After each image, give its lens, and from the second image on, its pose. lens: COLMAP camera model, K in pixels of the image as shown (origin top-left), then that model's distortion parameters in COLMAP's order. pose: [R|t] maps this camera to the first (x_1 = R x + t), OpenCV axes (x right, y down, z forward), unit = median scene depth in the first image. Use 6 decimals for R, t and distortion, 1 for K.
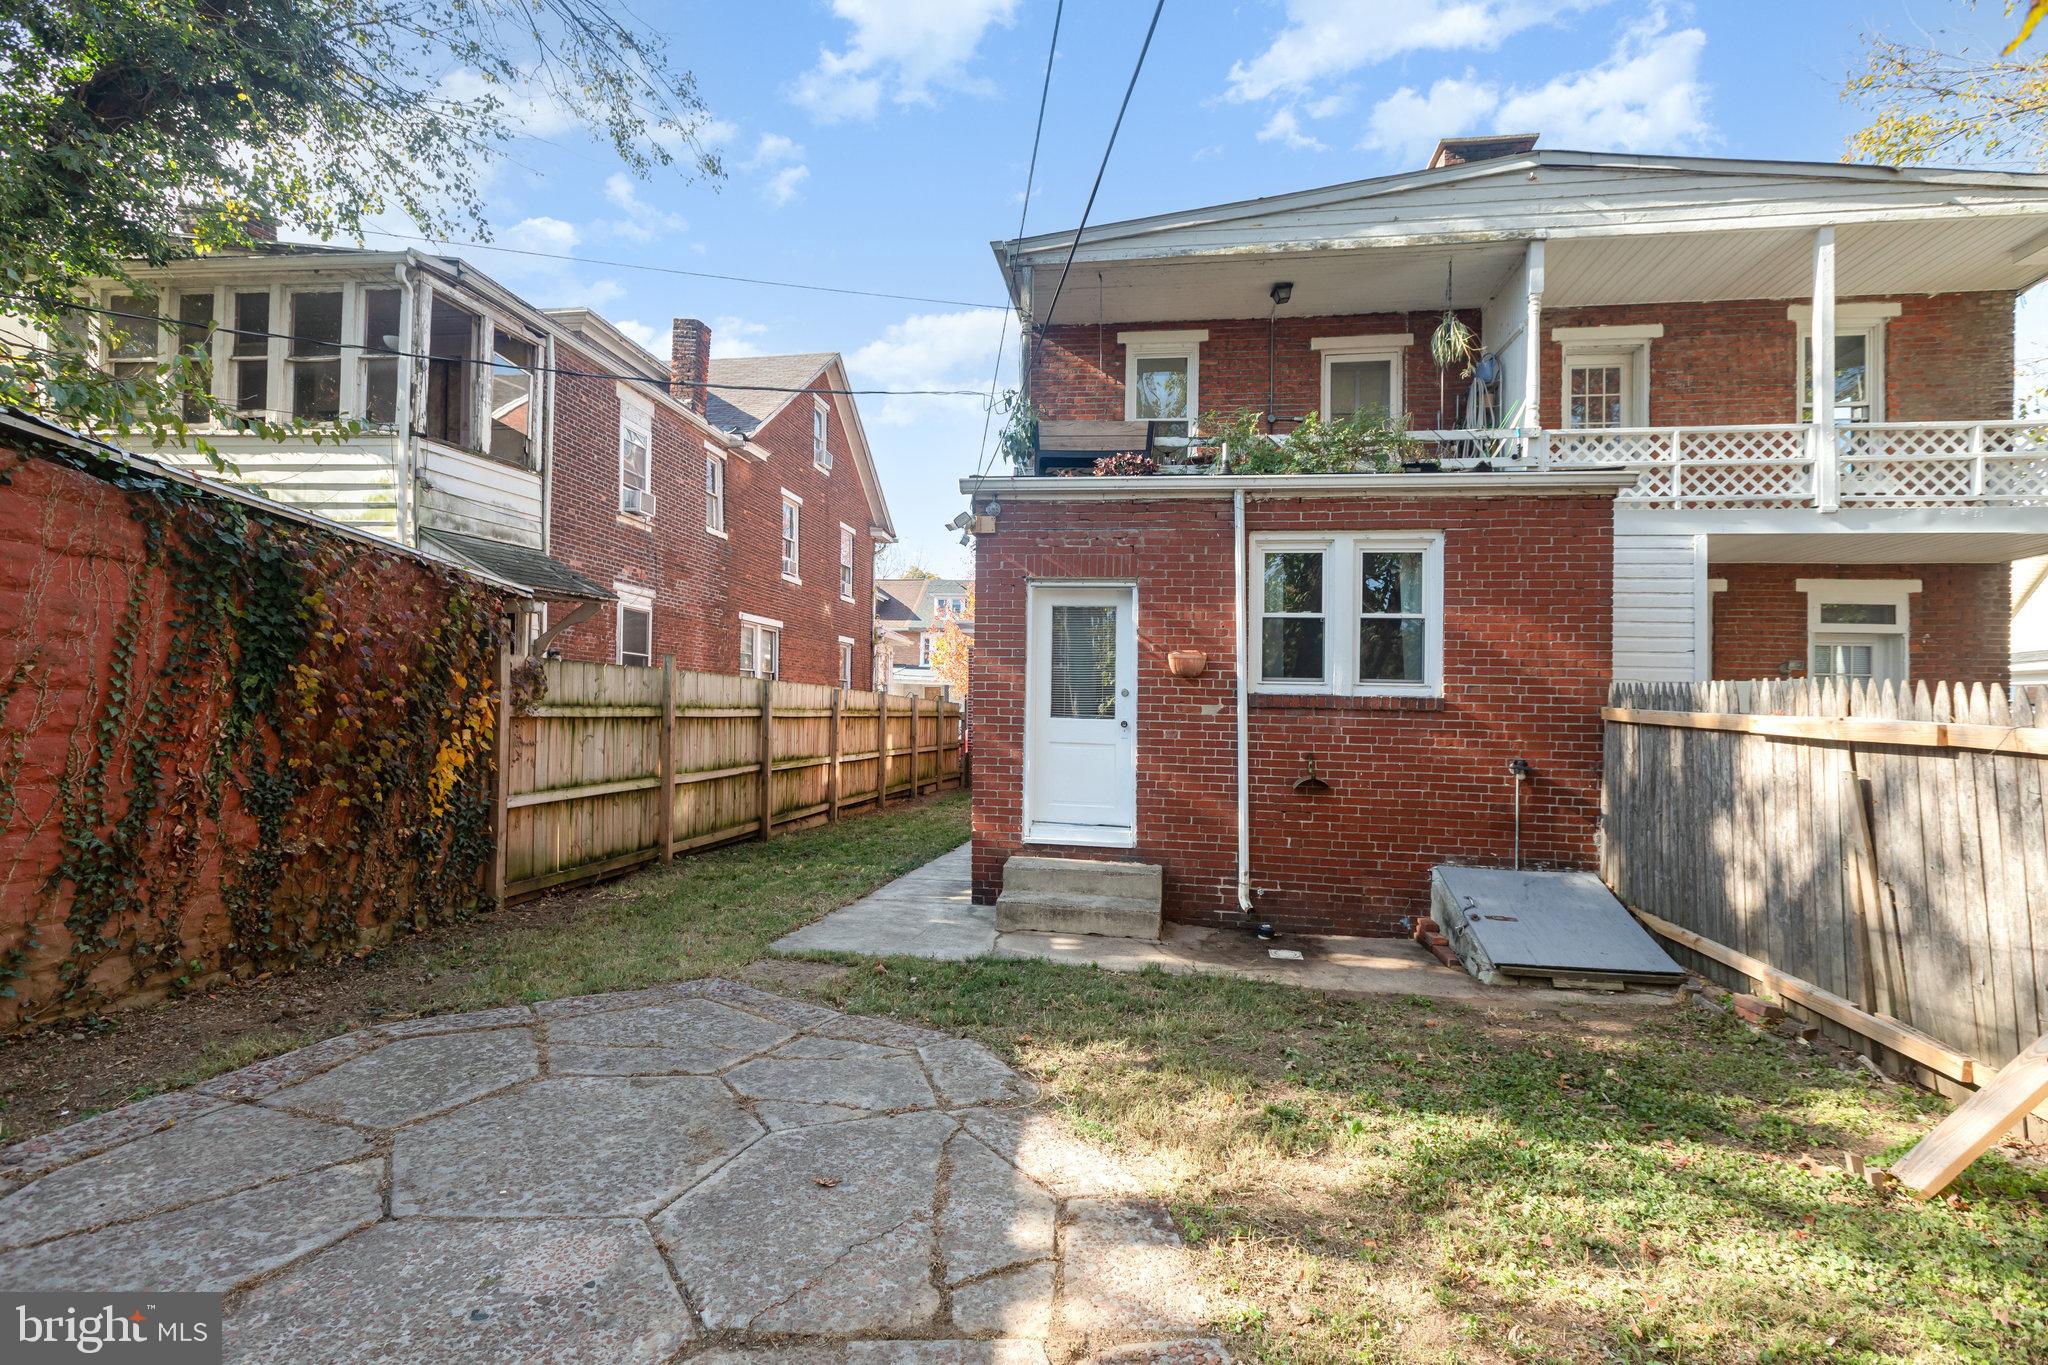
lens RADIAL K [[916.2, 0, 1022.9], [0, 916.2, 696.5], [0, 0, 1]] dist [0.002764, 0.000186]
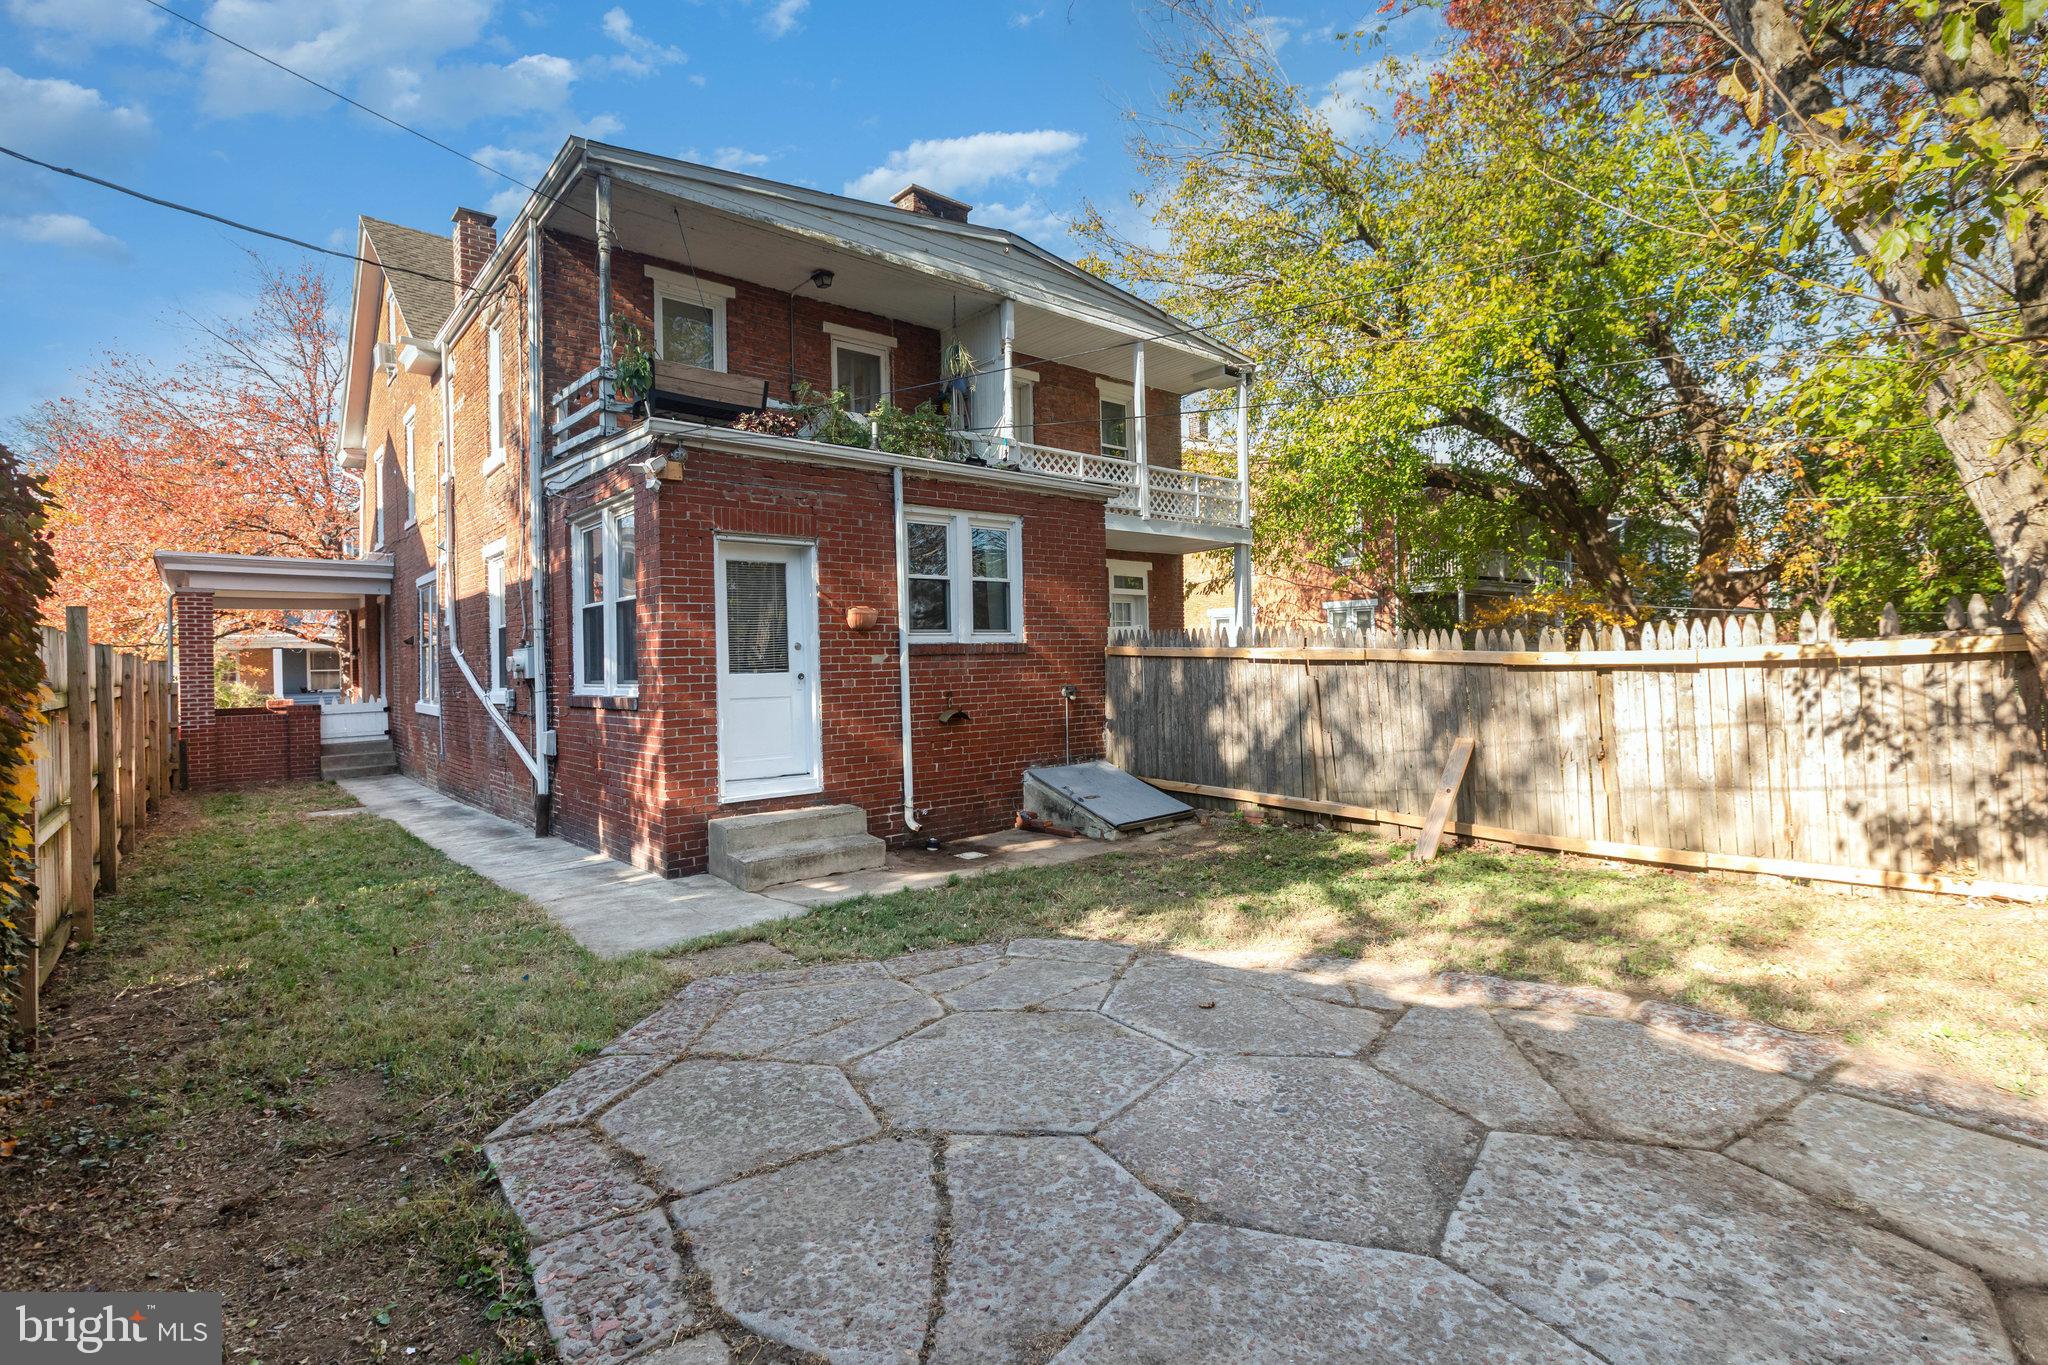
lens RADIAL K [[946.5, 0, 1025.7], [0, 946.5, 644.3], [0, 0, 1]] dist [0.000575, 0.000051]
pose [[0.646470, -0.027720, 0.762436, -0.581914], [0.026351, 0.999555, 0.013997, -0.015646], [-0.762485, 0.011042, 0.646912, 0.113252]]
